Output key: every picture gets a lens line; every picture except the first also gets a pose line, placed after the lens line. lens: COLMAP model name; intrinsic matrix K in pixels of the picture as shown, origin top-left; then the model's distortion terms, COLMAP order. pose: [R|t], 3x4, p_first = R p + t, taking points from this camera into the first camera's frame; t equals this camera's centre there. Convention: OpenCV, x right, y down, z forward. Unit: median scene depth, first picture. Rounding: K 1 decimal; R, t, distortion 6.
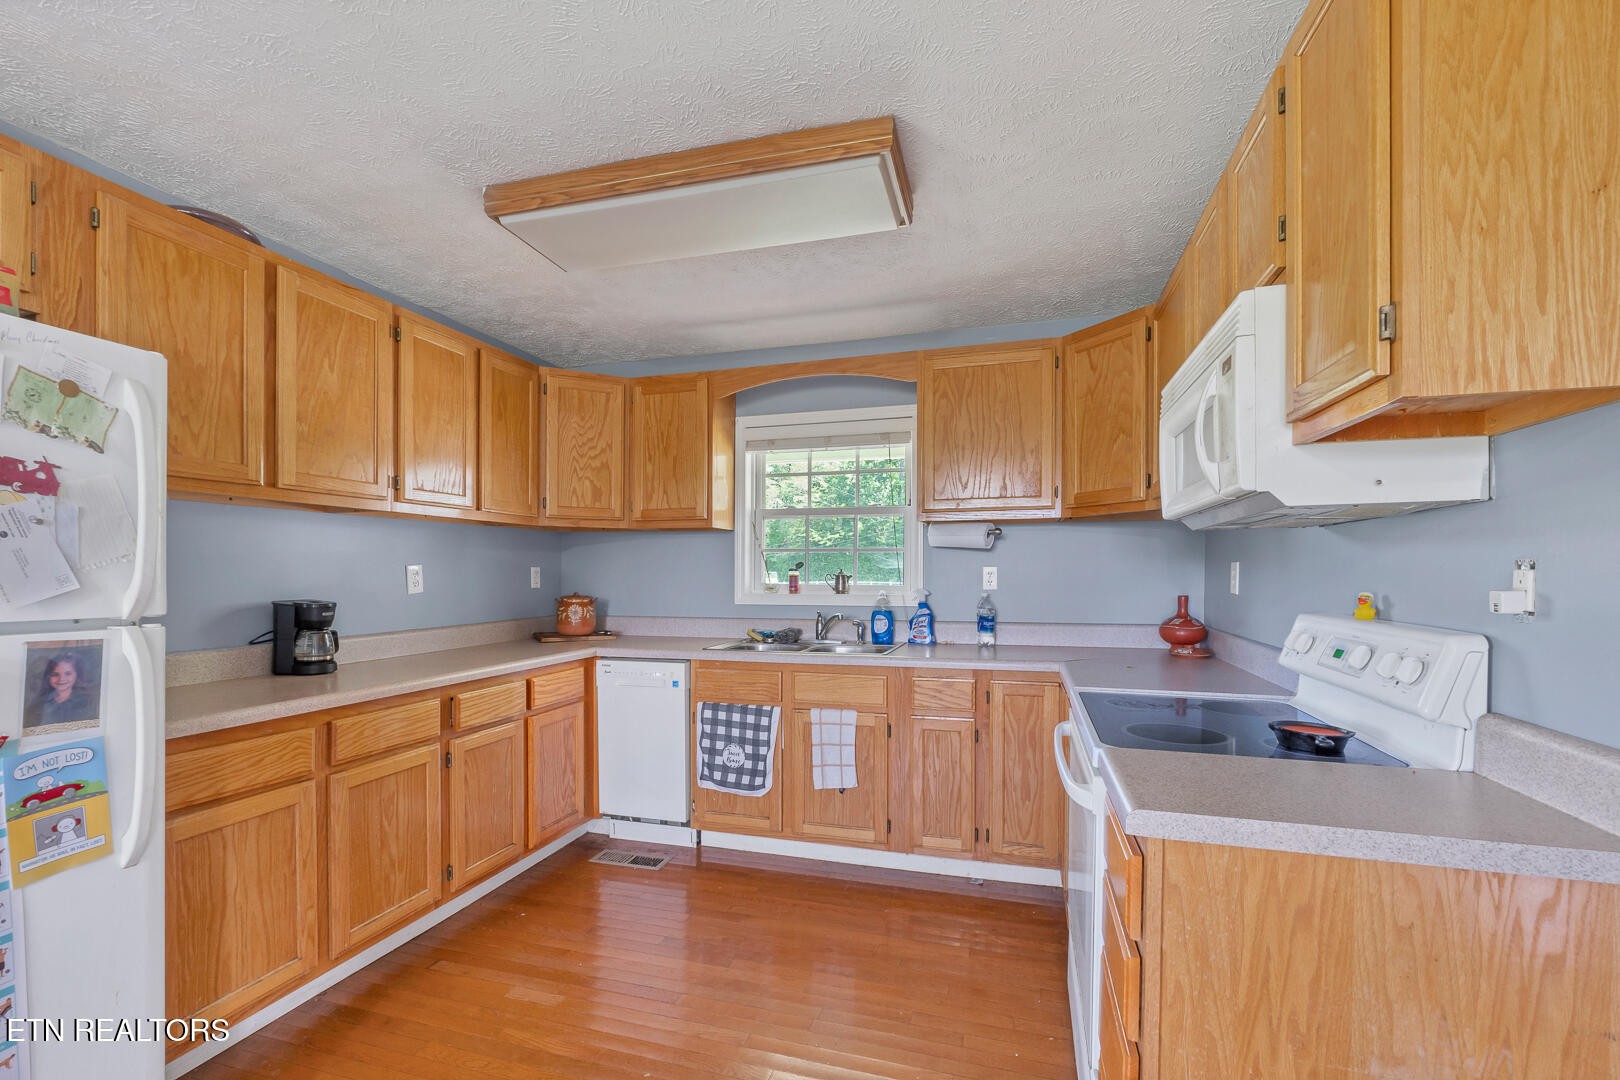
lens RADIAL K [[724.0, 0, 809.2], [0, 724.0, 576.0], [0, 0, 1]] dist [-0.001240, -0.000433]
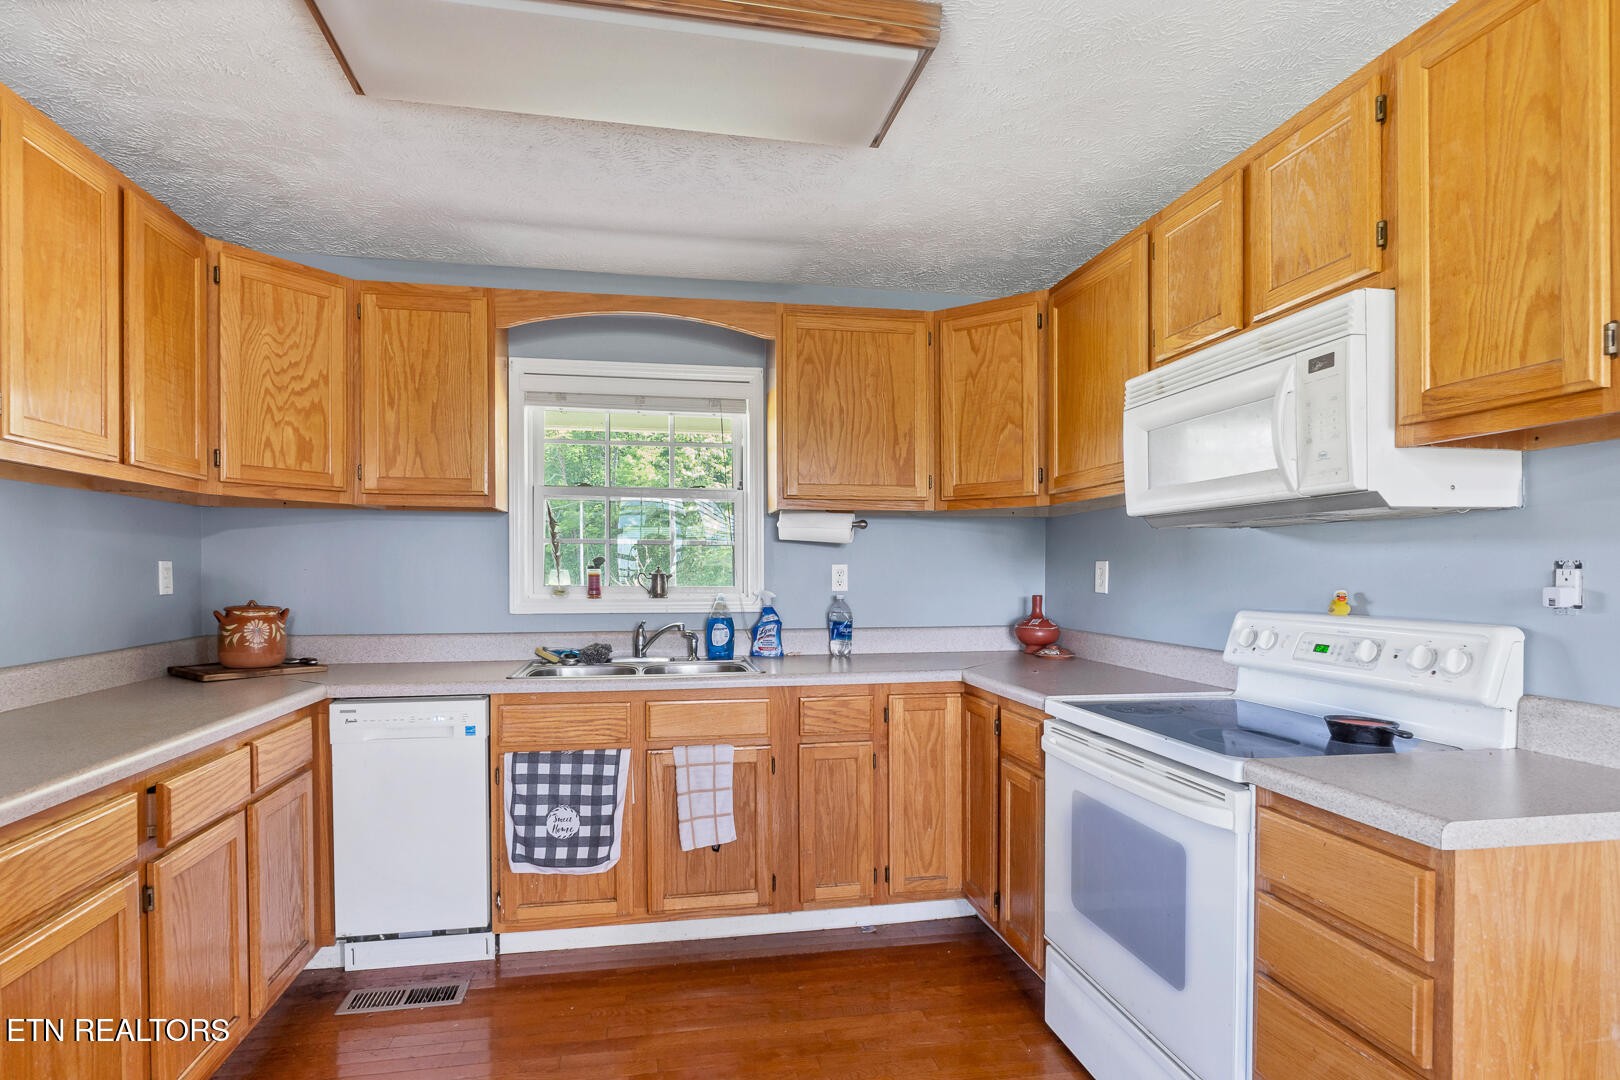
lens RADIAL K [[832.9, 0, 809.3], [0, 832.9, 578.4], [0, 0, 1]] dist [-0.001829, 0.001012]
pose [[0.888473, -0.002369, 0.458924, -0.266994], [0.000703, 0.999993, 0.003800, 0.000195], [-0.458929, -0.003054, 0.888468, 0.143243]]
